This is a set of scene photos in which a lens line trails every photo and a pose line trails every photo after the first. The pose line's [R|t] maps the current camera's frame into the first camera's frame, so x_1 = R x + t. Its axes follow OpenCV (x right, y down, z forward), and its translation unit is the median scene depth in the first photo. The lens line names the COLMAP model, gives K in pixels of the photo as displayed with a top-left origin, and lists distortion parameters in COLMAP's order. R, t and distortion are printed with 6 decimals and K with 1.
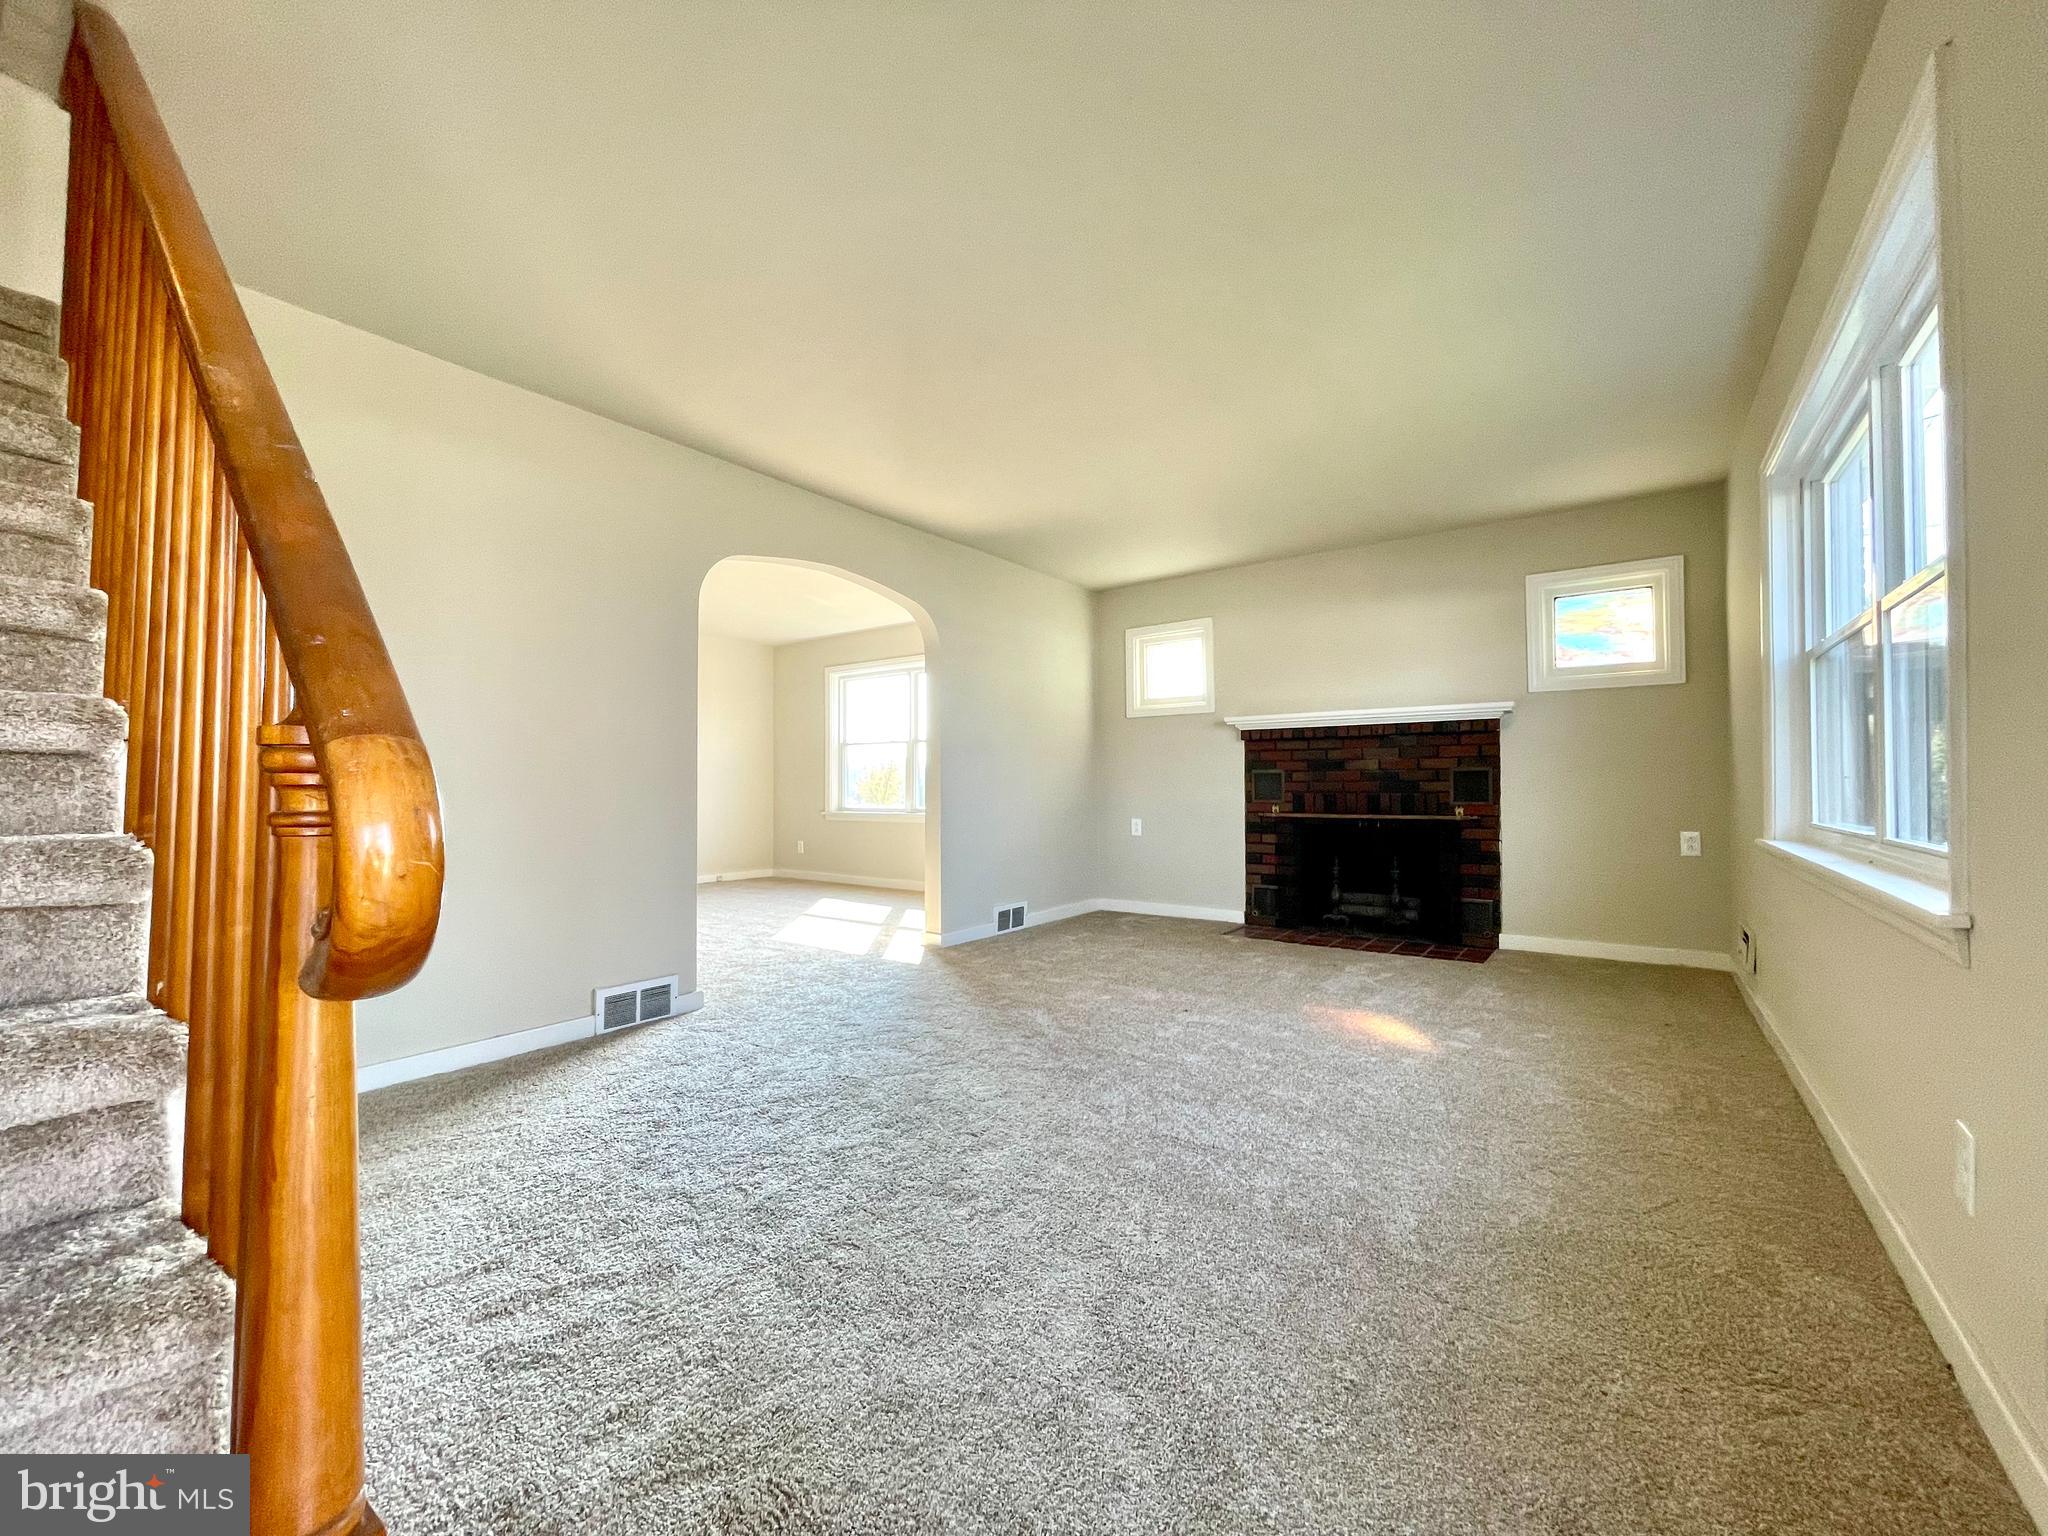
lens RADIAL K [[825.5, 0, 1027.4], [0, 825.5, 768.2], [0, 0, 1]] dist [0.001001, 0.000017]
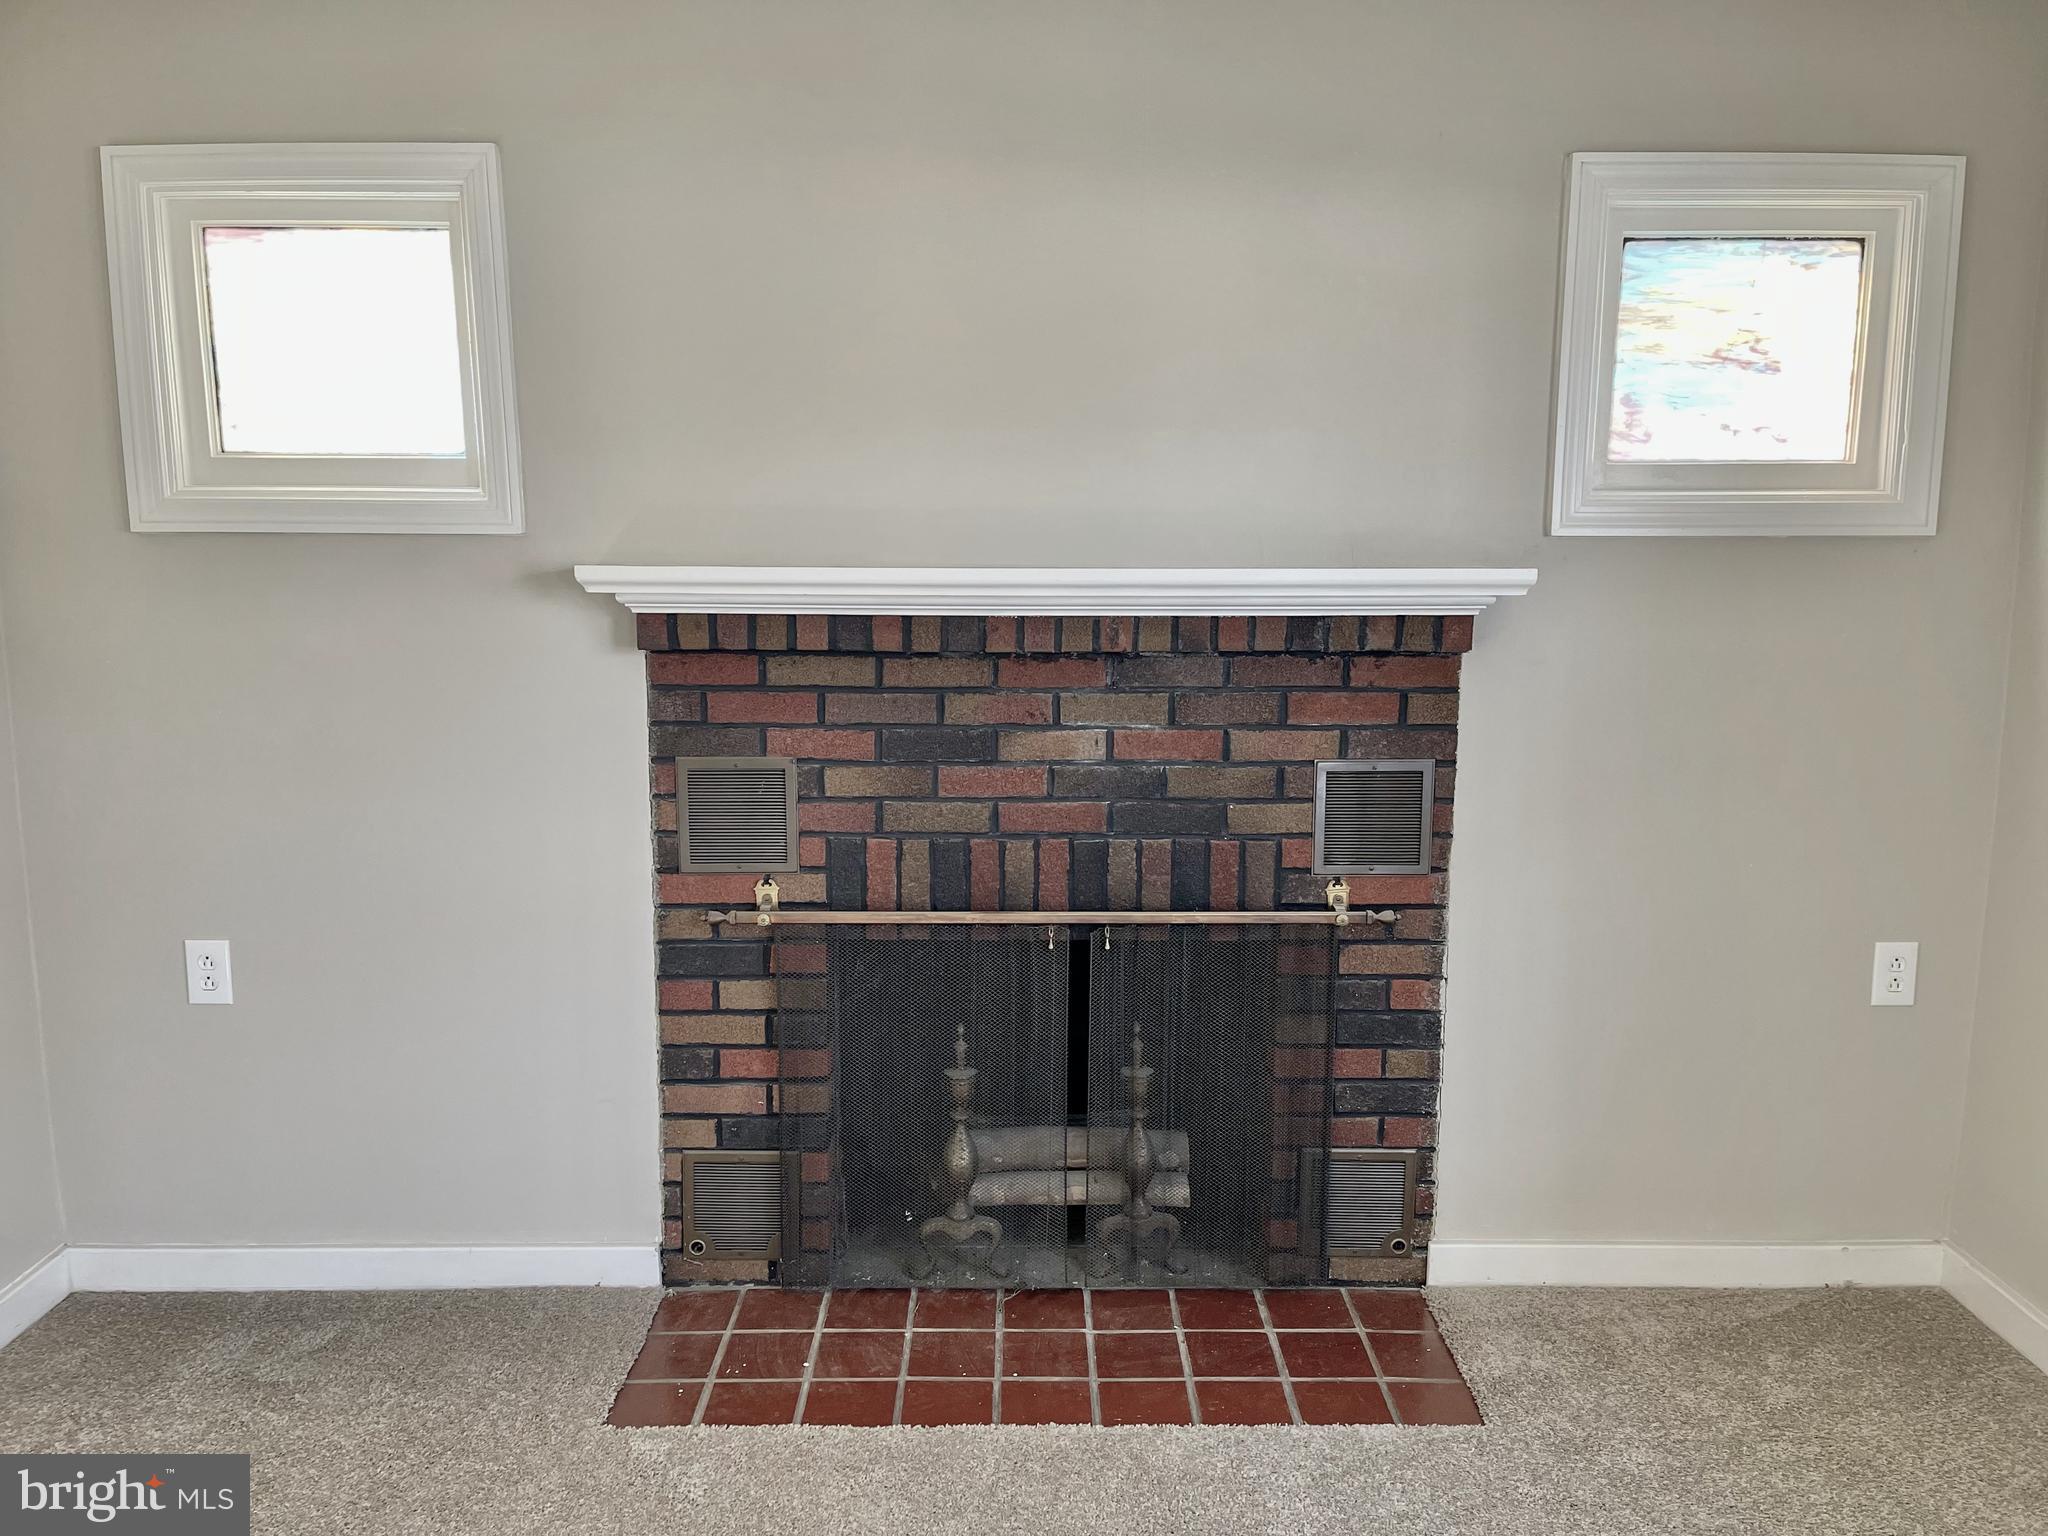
lens RADIAL K [[1554.1, 0, 1023.4], [0, 1554.1, 775.5], [0, 0, 1]] dist [0.048372, -0.000209]
pose [[0.803237, -0.083276, 0.589810, 0.061102], [-0.020924, 0.985623, 0.167657, -0.087257], [-0.595292, -0.147010, 0.789946, 0.554007]]
